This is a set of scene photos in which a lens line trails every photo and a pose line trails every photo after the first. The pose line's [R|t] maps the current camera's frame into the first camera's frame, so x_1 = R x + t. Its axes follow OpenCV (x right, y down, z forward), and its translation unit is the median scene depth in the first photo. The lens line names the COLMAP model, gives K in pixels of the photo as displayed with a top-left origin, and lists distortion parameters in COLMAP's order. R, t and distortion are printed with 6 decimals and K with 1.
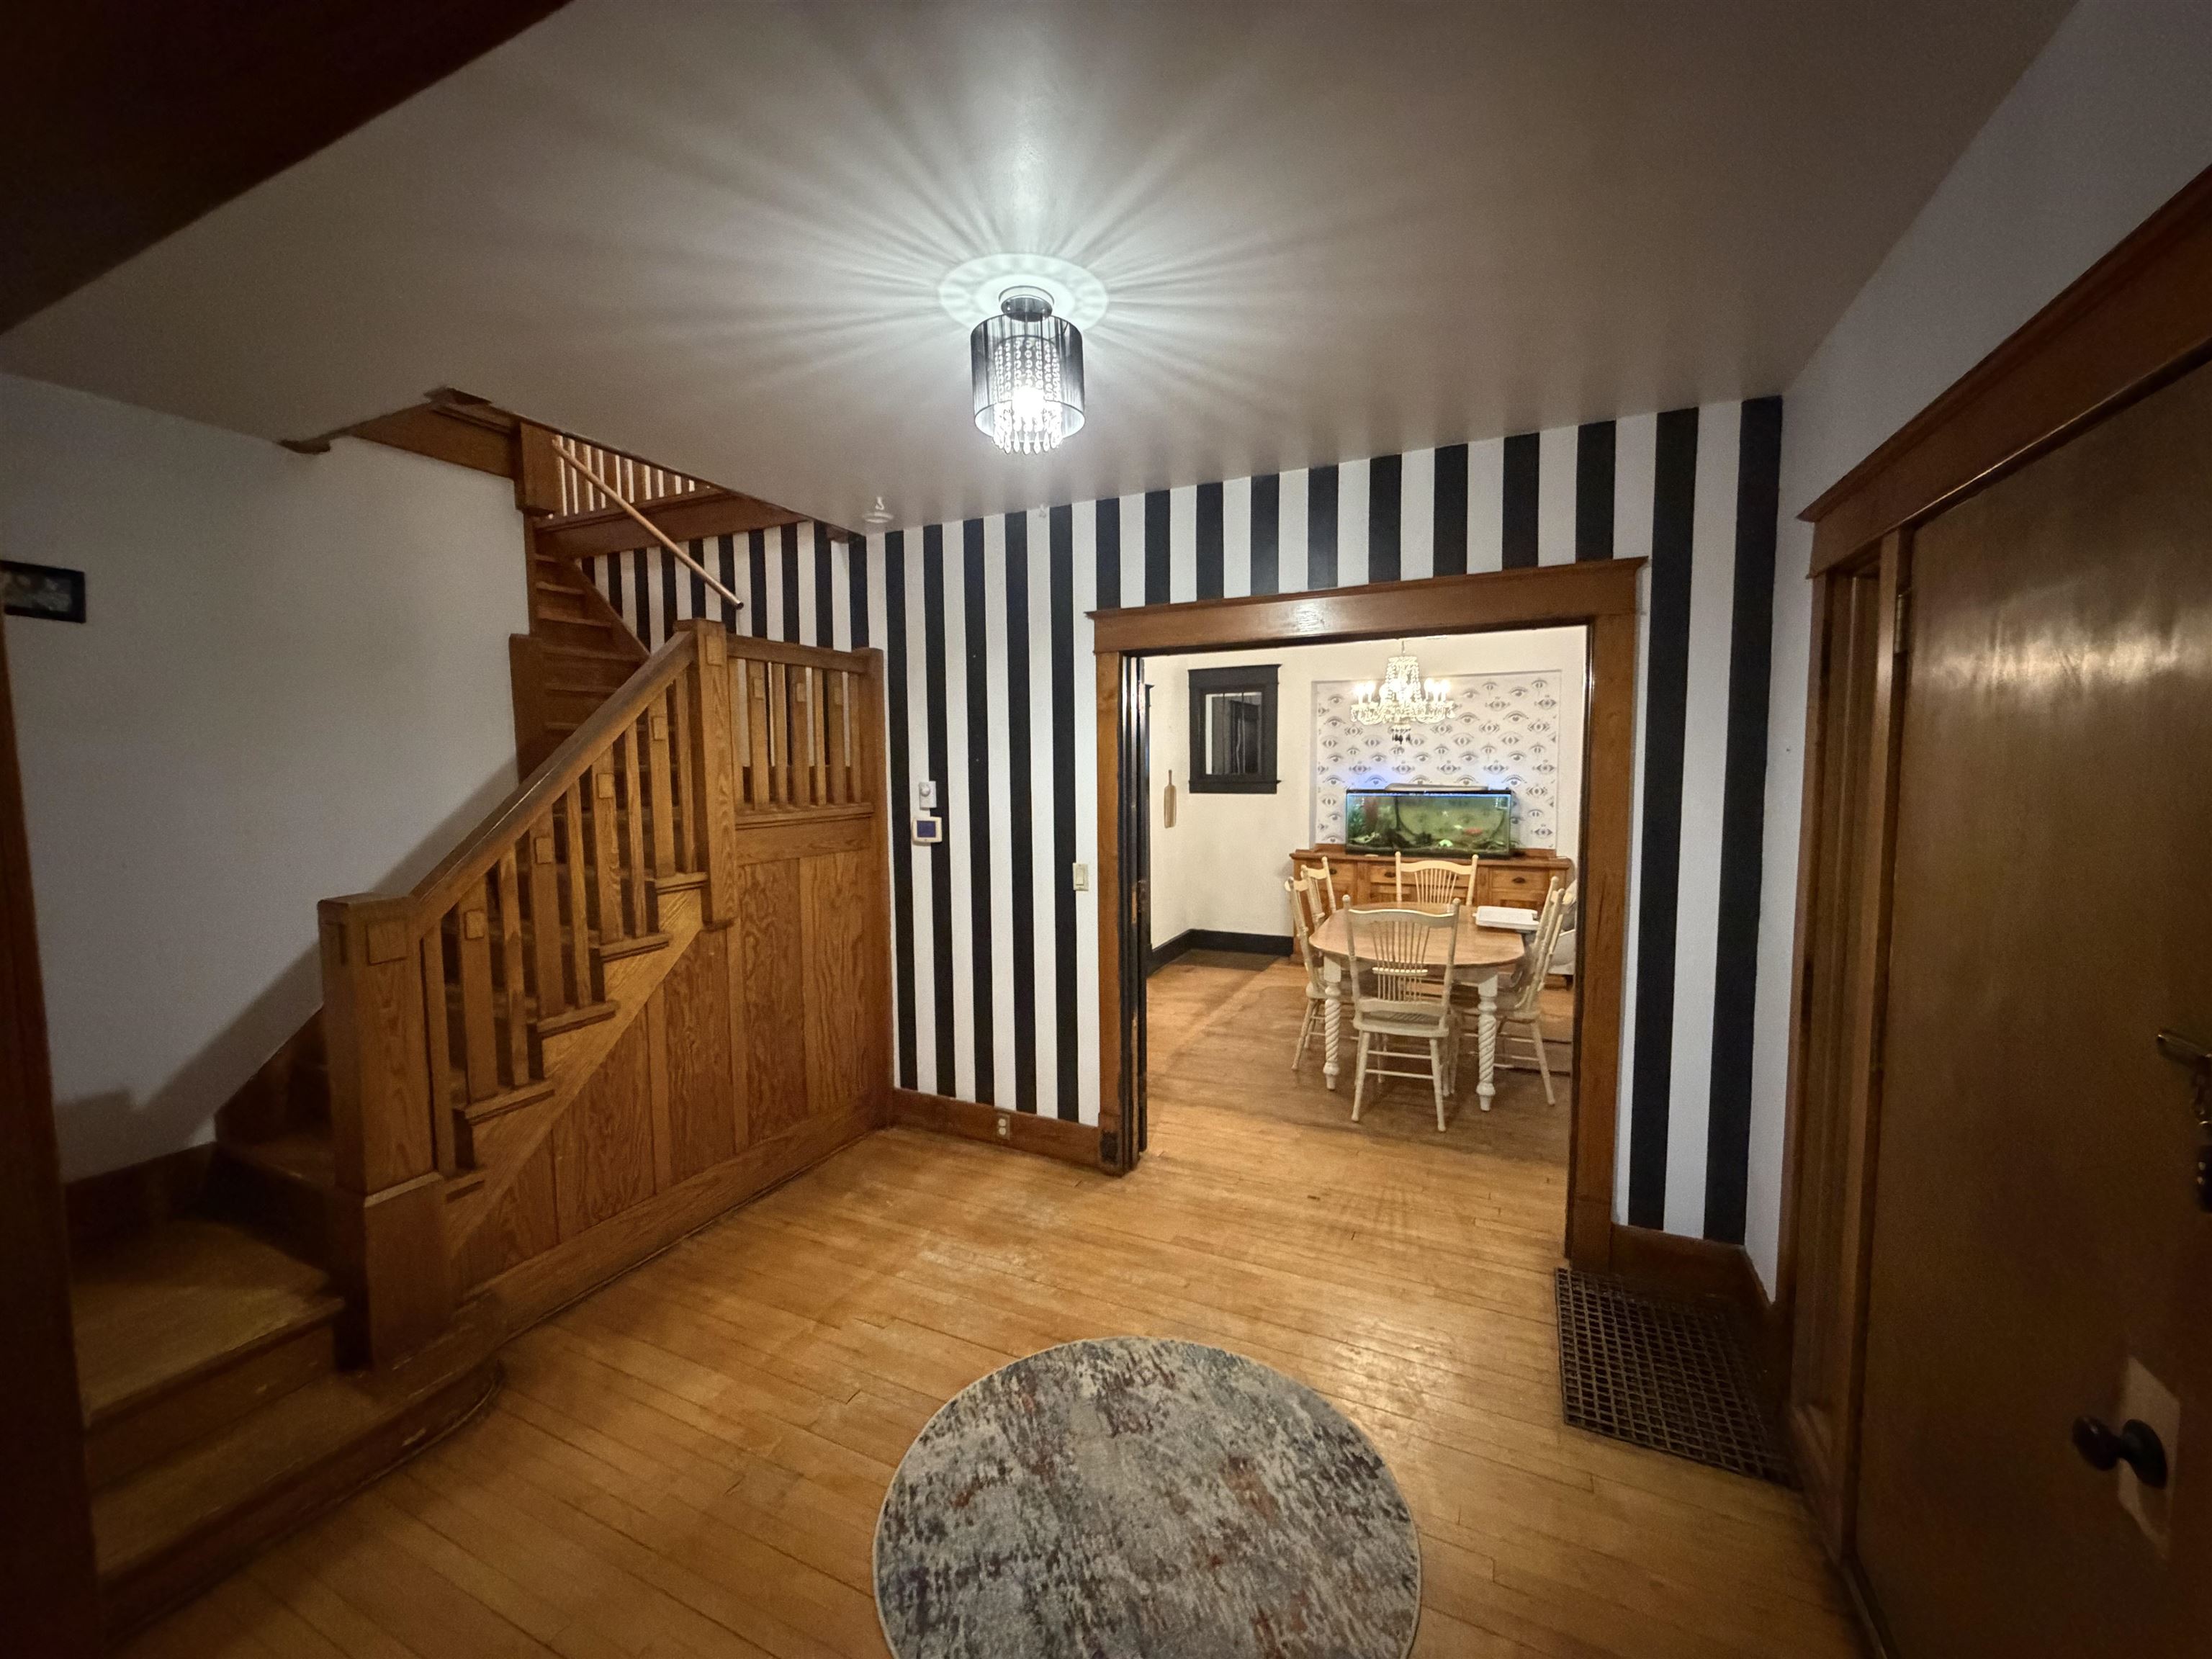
lens RADIAL K [[890.6, 0, 1107.3], [0, 890.6, 826.0], [0, 0, 1]] dist [0.010672, -0.000727]
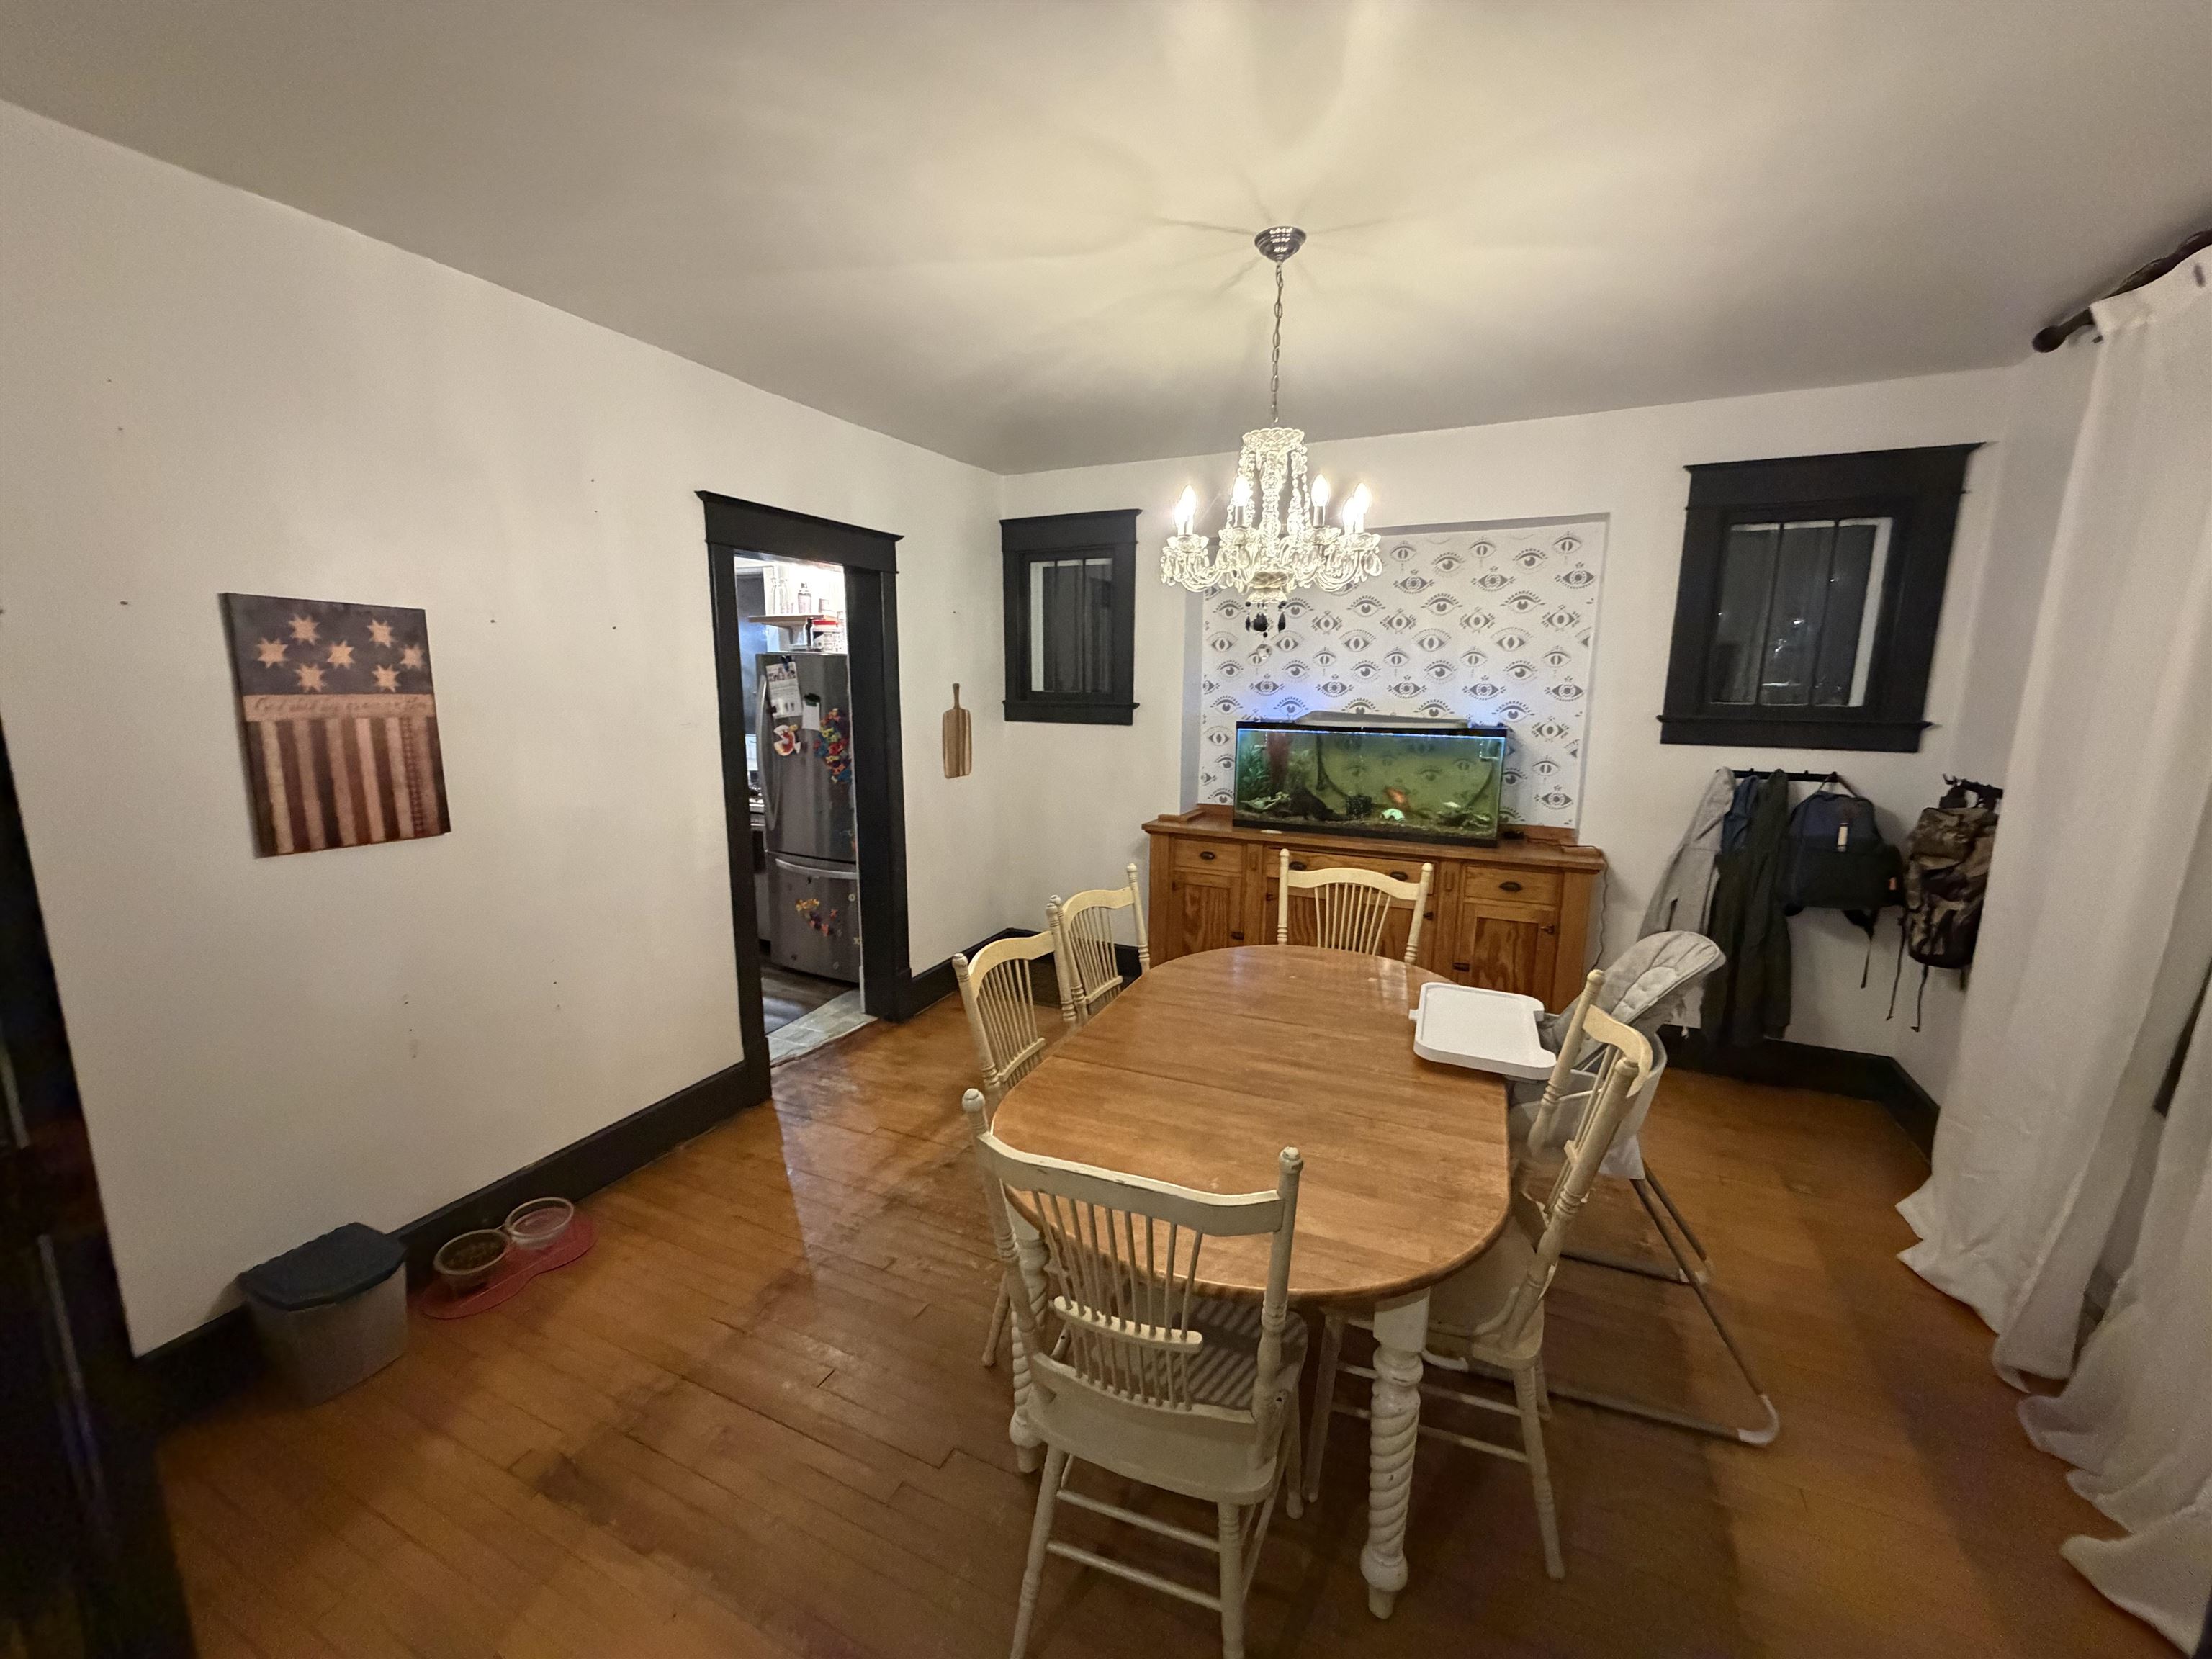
lens RADIAL K [[890.6, 0, 1102.9], [0, 890.6, 821.0], [0, 0, 1]] dist [0.010672, -0.000727]
pose [[0.999880, 0.015455, -0.000754, 0.182656], [-0.015312, 0.995275, 0.095881, -0.030660], [0.002232, -0.095858, 0.995392, 0.397479]]
